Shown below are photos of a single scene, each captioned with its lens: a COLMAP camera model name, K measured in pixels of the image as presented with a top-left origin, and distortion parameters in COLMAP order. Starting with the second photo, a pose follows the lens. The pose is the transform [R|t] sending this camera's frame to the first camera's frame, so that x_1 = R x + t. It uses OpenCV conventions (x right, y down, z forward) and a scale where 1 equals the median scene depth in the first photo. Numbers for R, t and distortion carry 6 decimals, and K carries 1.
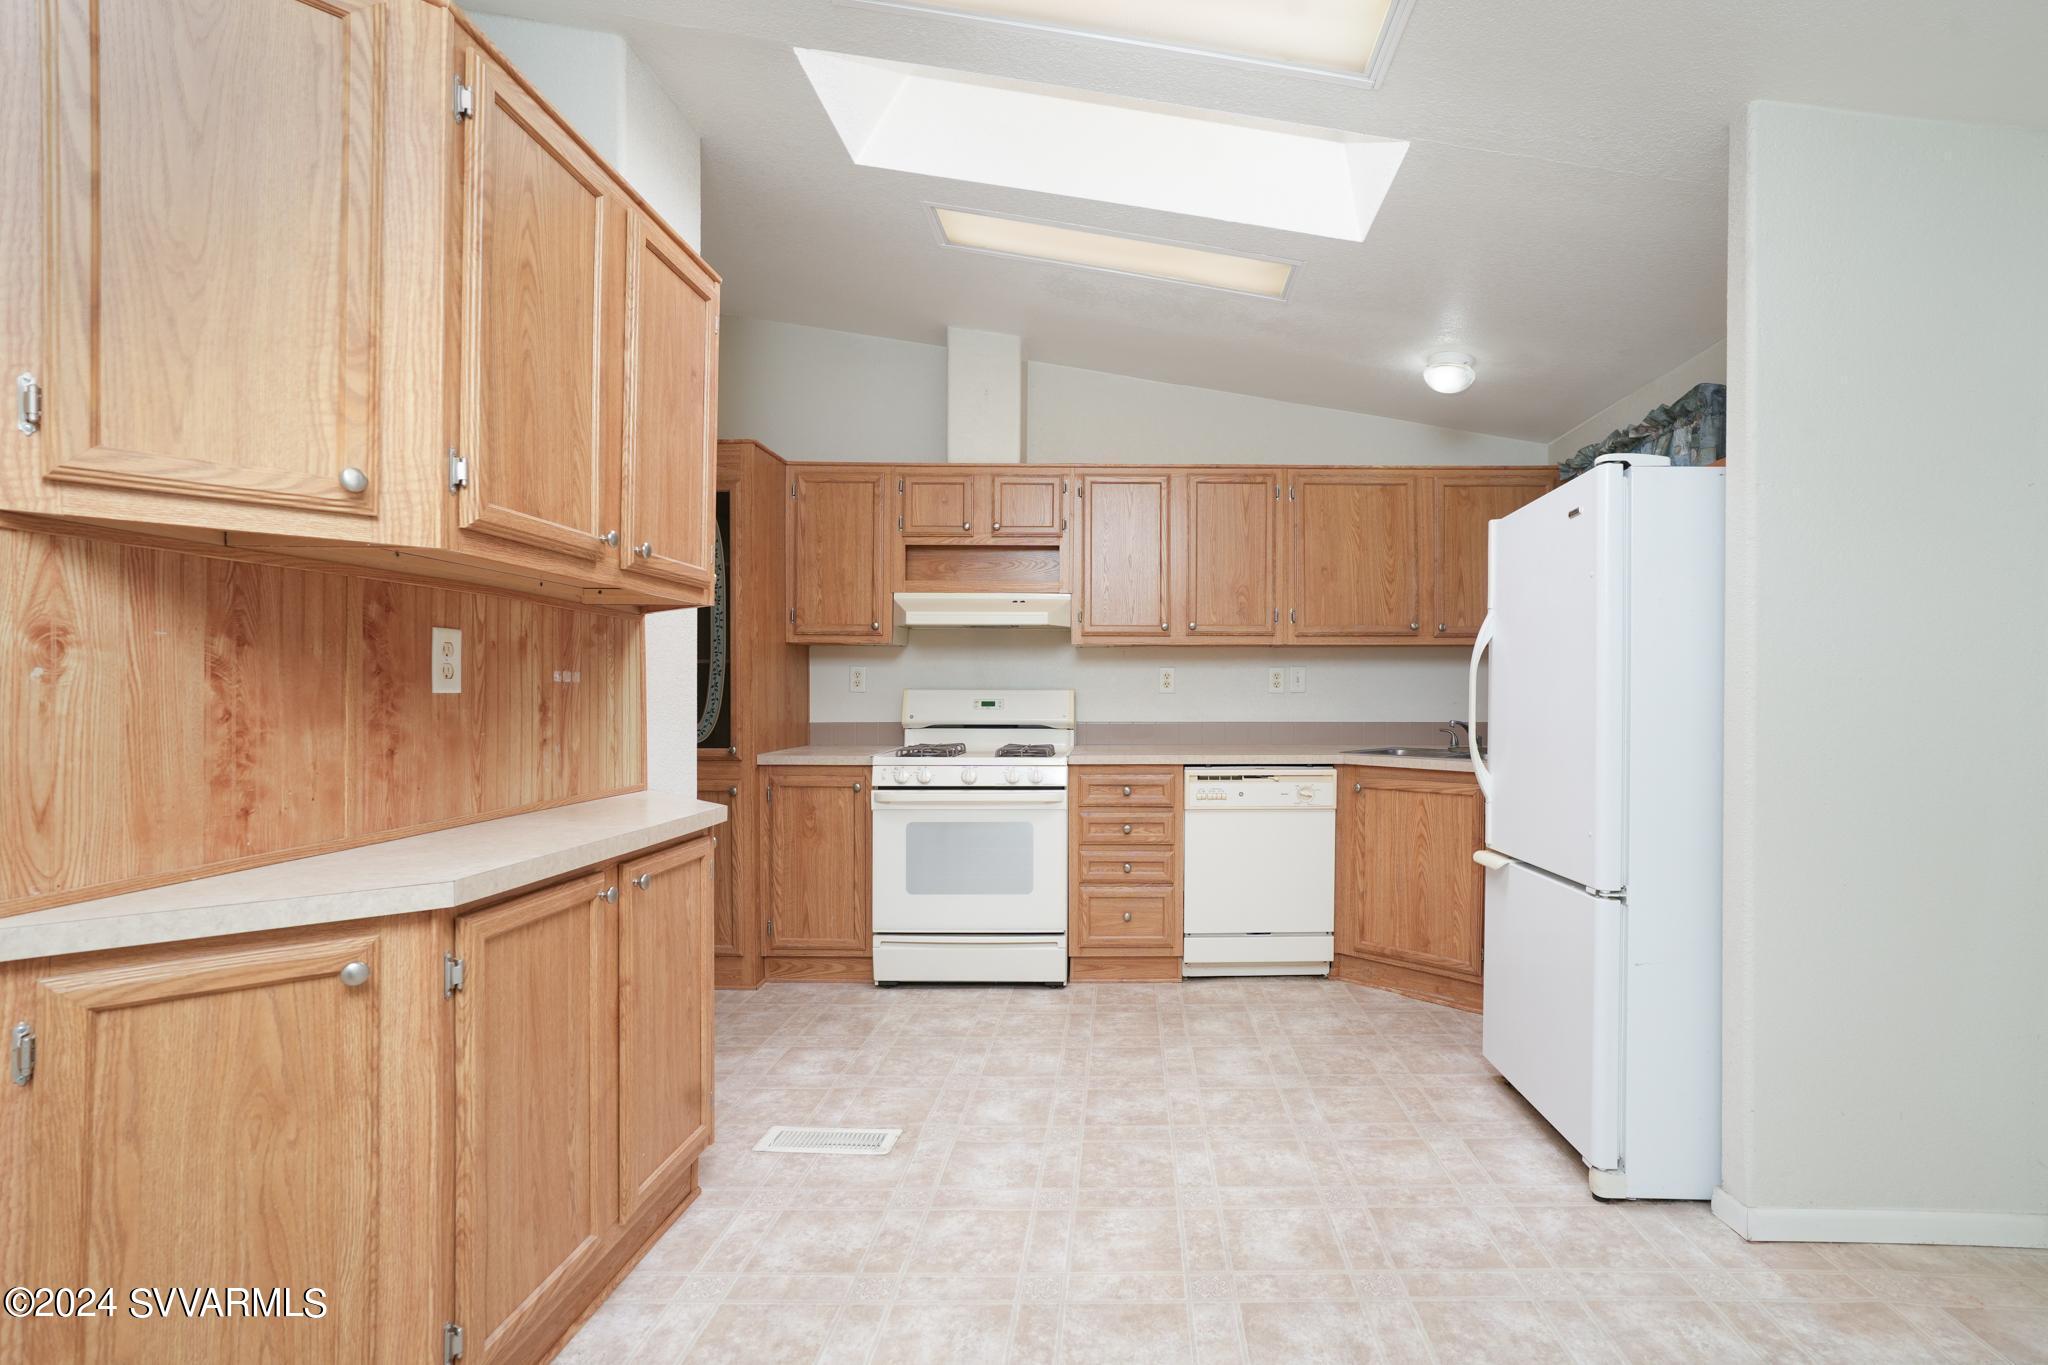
lens RADIAL K [[932.3, 0, 1024.0], [0, 932.3, 682.5], [0, 0, 1]] dist [-0.052965, 0.030475]
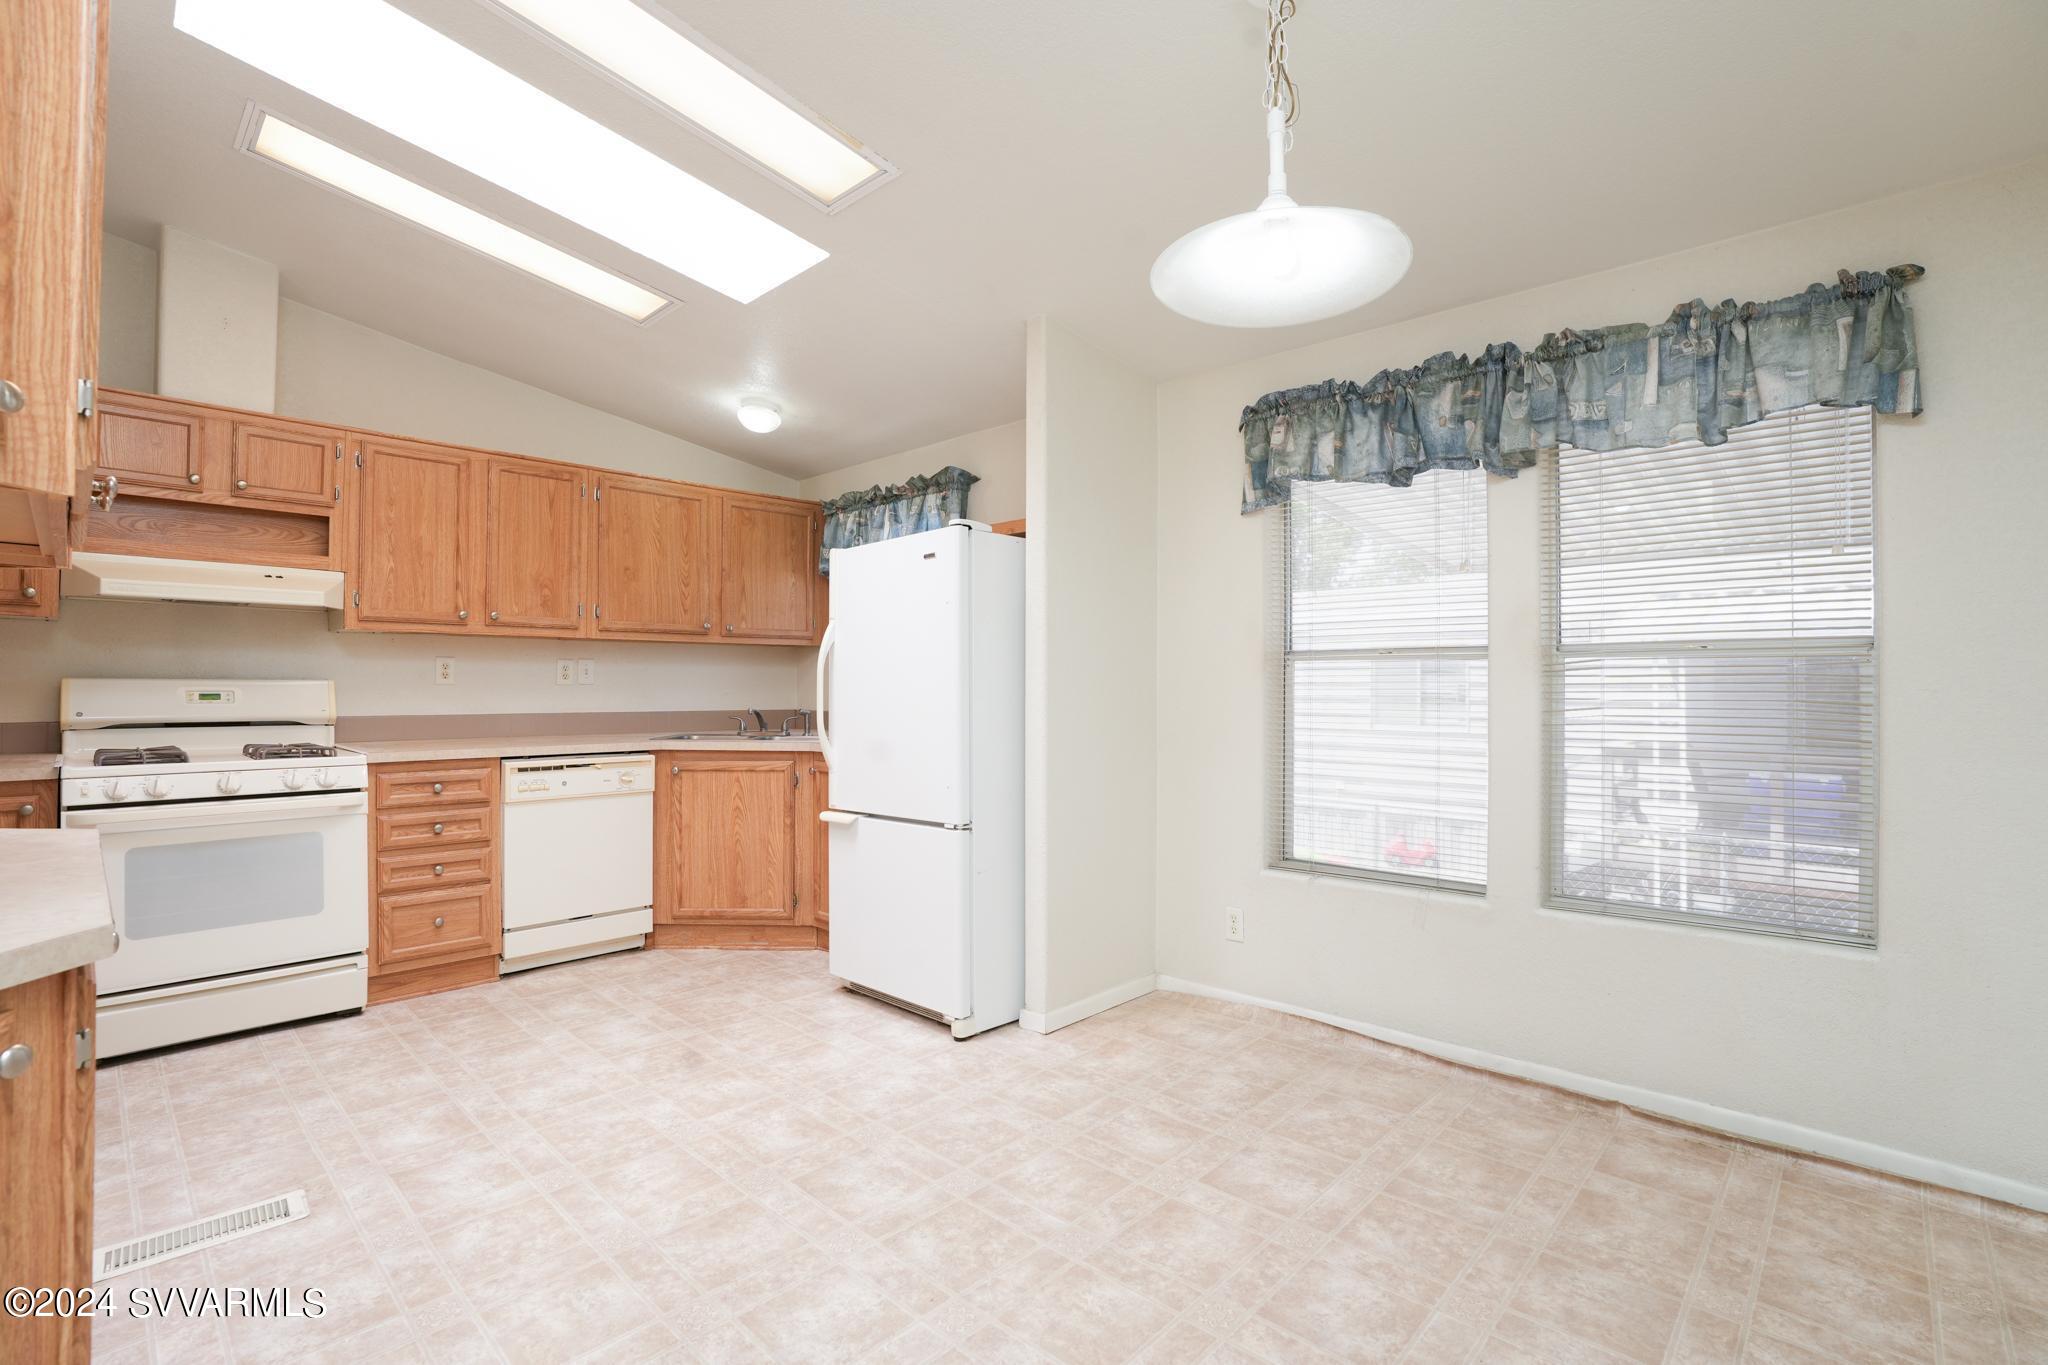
lens RADIAL K [[979.8, 0, 855.7], [0, 979.8, 655.8], [0, 0, 1]] dist [-0.058111, 0.036399]
pose [[0.743789, 0.021840, 0.668058, -0.249460], [-0.009548, 0.999711, -0.022052, -0.000098], [-0.668346, 0.010024, 0.743783, -0.014423]]
